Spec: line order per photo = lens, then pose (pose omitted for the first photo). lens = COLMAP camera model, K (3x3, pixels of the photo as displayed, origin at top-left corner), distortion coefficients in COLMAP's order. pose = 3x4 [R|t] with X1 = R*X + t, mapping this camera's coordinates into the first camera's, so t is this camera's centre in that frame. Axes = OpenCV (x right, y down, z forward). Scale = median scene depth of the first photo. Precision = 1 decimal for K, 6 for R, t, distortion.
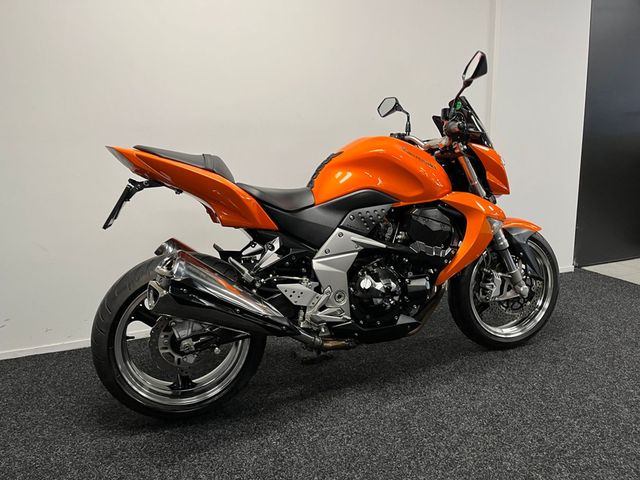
lens RADIAL K [[495.3, 0, 320.6], [0, 495.3, 231.4], [0, 0, 1]] dist [0.047821, -0.075566]
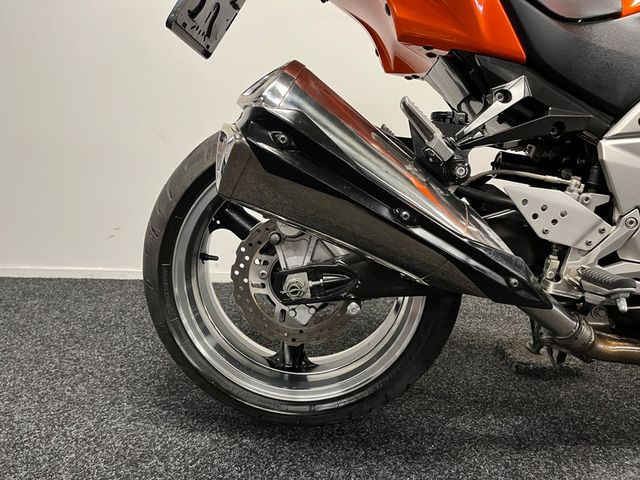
lens RADIAL K [[495.3, 0, 320.6], [0, 495.3, 231.4], [0, 0, 1]] dist [0.047821, -0.075566]
pose [[0.924447, 0.130420, -0.358314, -0.072339], [-0.120870, 0.991457, 0.049032, 0.138528], [0.361648, -0.002018, 0.932313, 0.512975]]
